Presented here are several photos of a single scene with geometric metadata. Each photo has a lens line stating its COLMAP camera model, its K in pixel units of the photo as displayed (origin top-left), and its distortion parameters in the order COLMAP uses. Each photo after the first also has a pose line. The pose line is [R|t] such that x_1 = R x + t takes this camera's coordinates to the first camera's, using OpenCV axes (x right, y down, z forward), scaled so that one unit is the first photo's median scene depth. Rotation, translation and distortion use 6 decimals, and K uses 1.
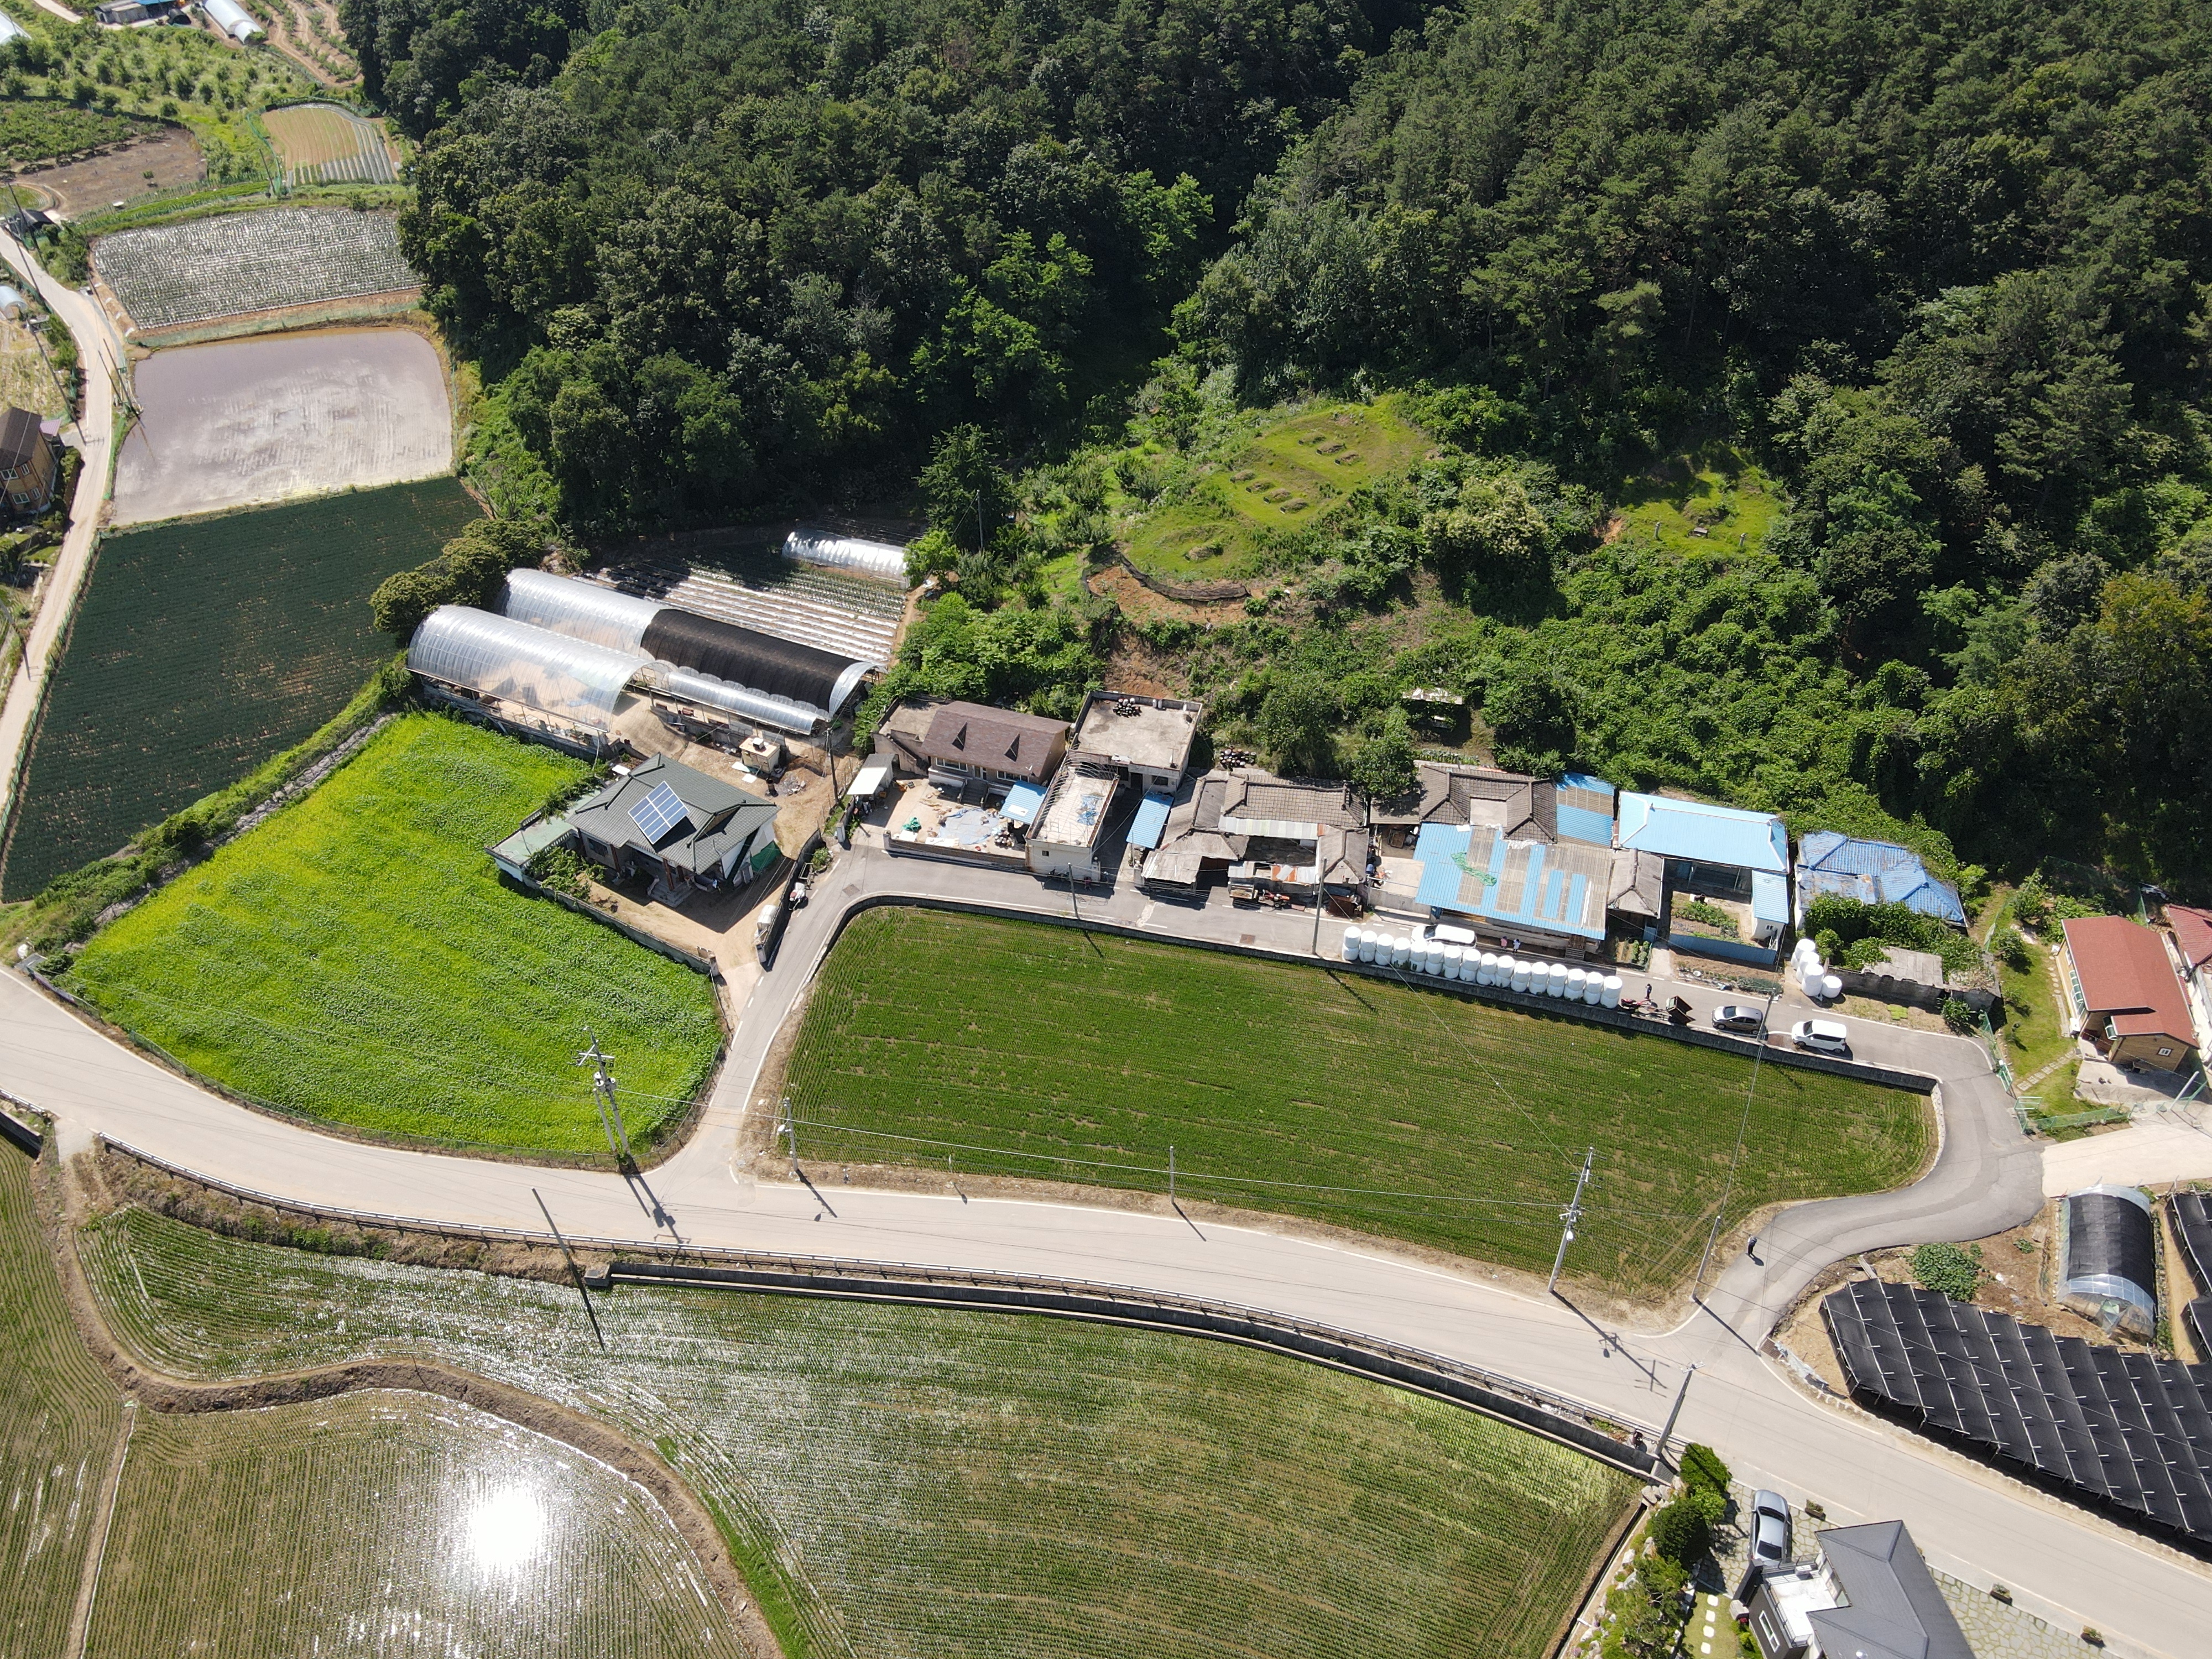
lens RADIAL K [[1646.3, 0, 1108.0], [0, 1646.3, 826.7], [0, 0, 1]] dist [0.008414, 0.000942]
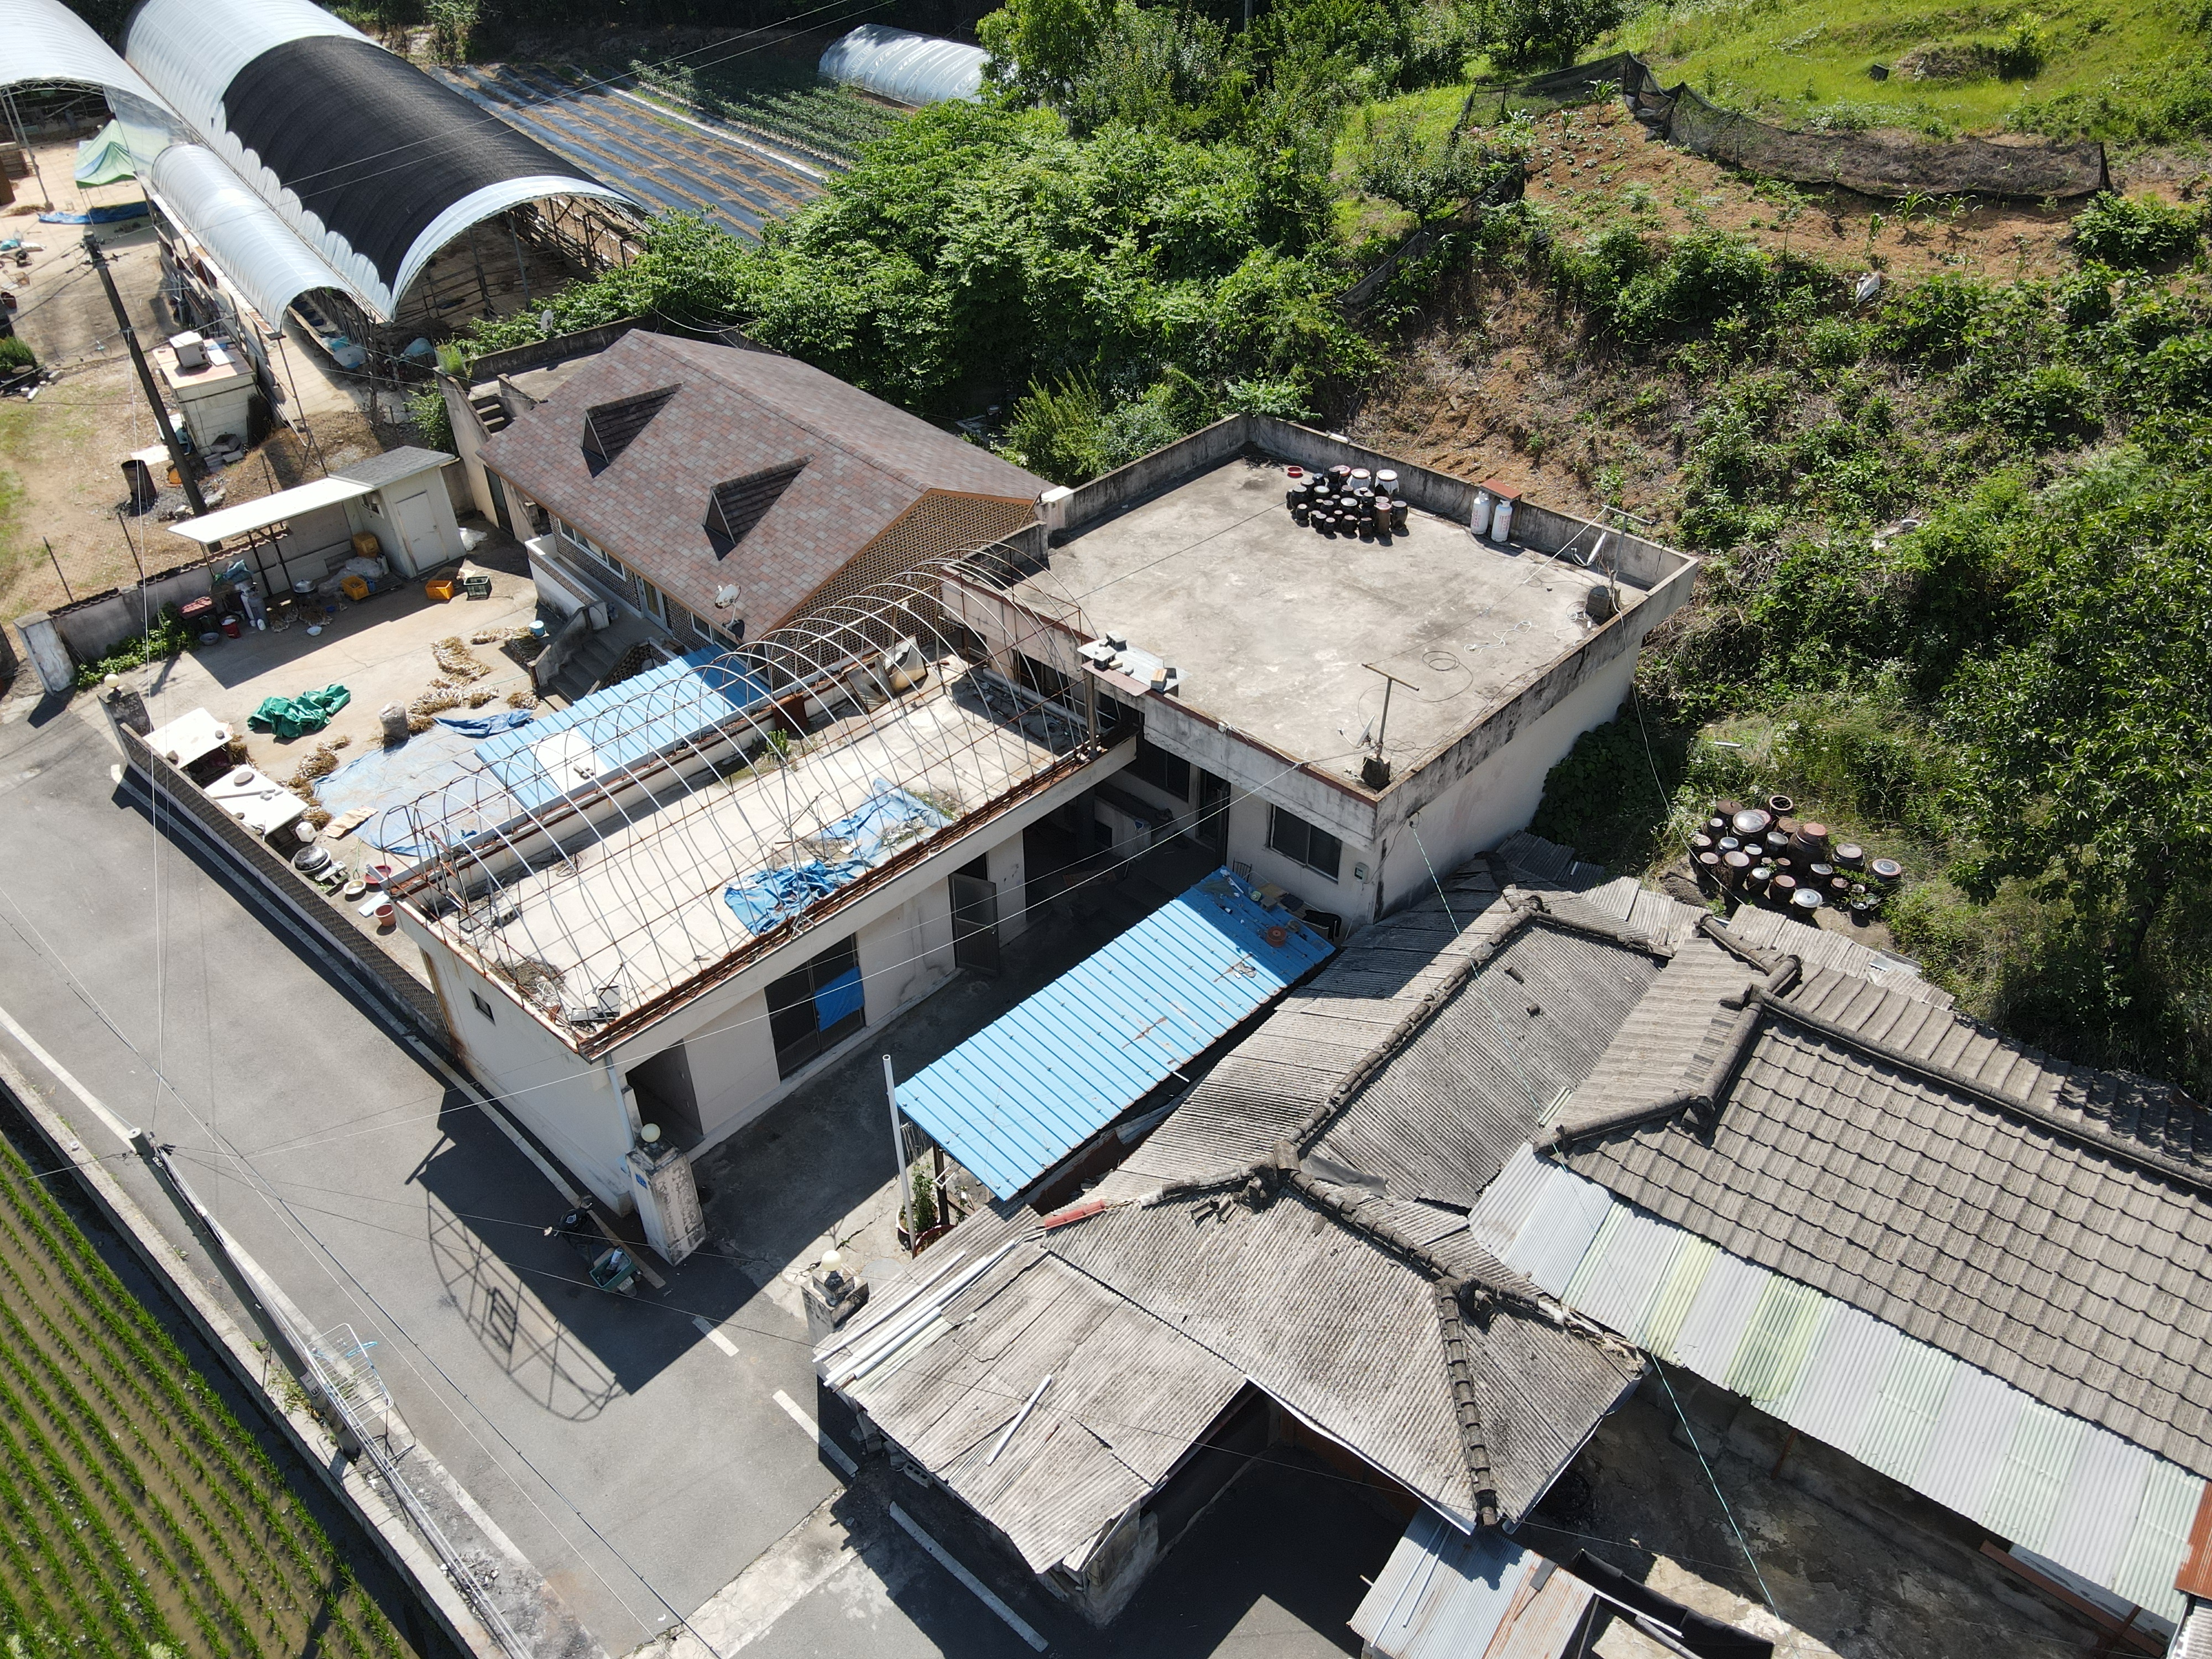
lens RADIAL K [[1646.3, 0, 1097.8], [0, 1646.3, 836.5], [0, 0, 1]] dist [0.008414, 0.000942]
pose [[0.876760, 0.295451, -0.379473, 0.080911], [-0.307348, 0.951112, 0.030402, -0.026232], [0.369904, 0.089975, 0.924703, 0.802588]]
